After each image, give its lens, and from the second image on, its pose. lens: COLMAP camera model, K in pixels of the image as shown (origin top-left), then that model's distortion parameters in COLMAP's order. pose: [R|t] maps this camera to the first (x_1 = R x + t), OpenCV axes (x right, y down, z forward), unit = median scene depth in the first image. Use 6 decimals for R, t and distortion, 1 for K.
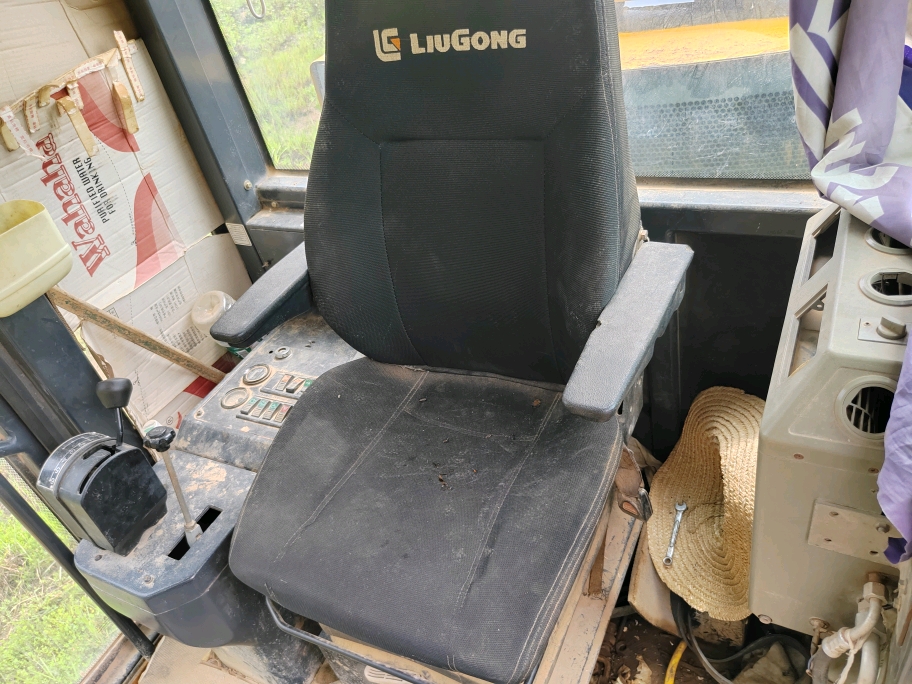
lens RADIAL K [[699.7, 0, 448.4], [0, 699.7, 344.0], [0, 0, 1]] dist [0.014916, -0.018065]
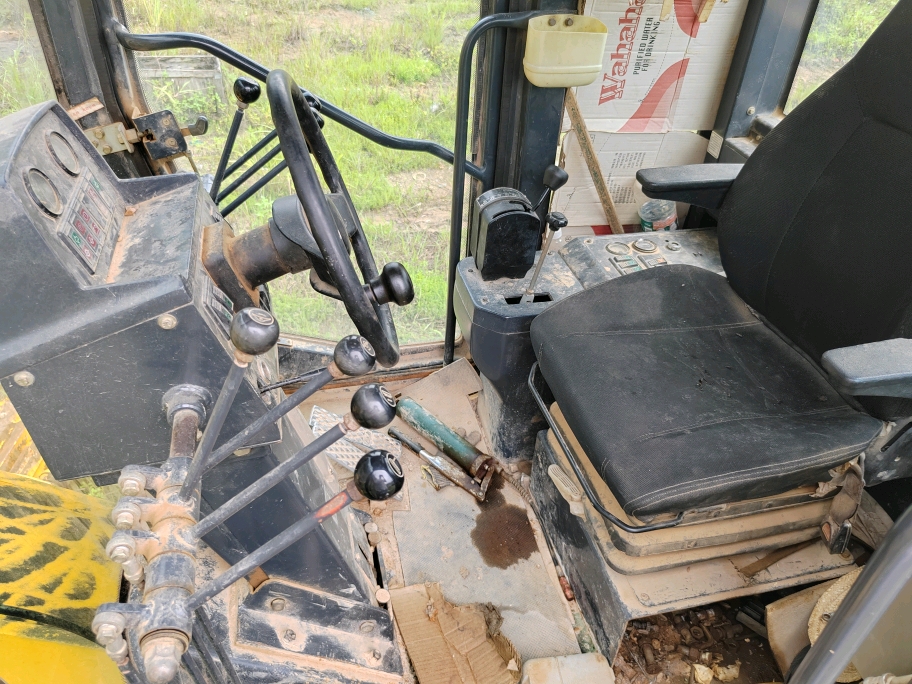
lens RADIAL K [[699.7, 0, 456.3], [0, 699.7, 344.0], [0, 0, 1]] dist [0.014916, -0.018065]
pose [[0.632032, 0.633964, -0.445674, 0.181655], [-0.609453, 0.761852, 0.219427, 0.117566], [0.478646, 0.132933, 0.867886, -0.188293]]
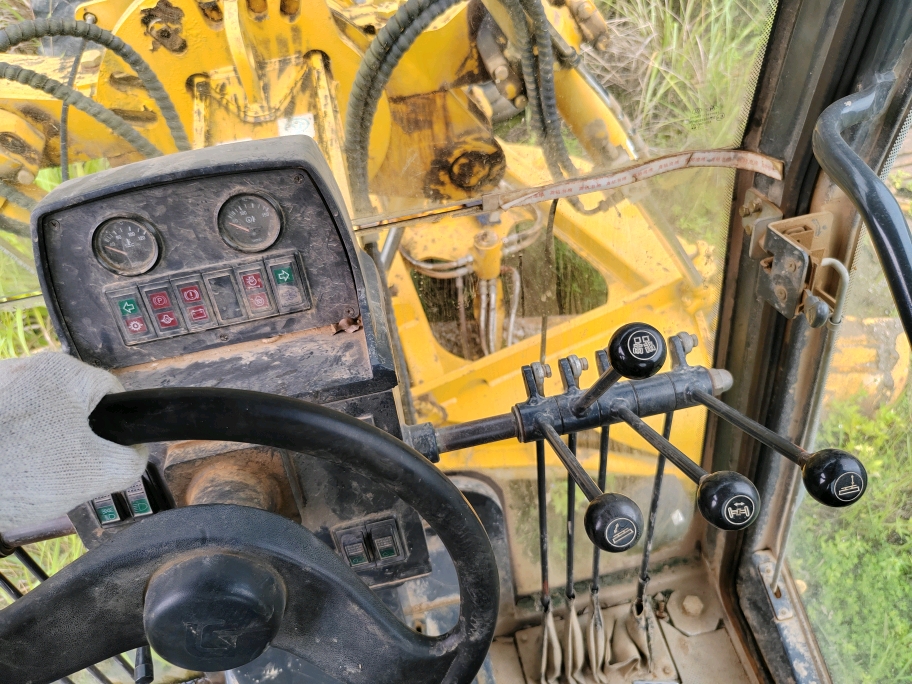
lens RADIAL K [[699.7, 0, 454.5], [0, 699.7, 345.2], [0, 0, 1]] dist [0.014916, -0.018065]
pose [[-0.738262, 0.643635, -0.201751, -0.392301], [-0.222996, 0.049390, 0.973567, -0.130612], [0.636587, 0.763737, 0.107065, 0.269975]]
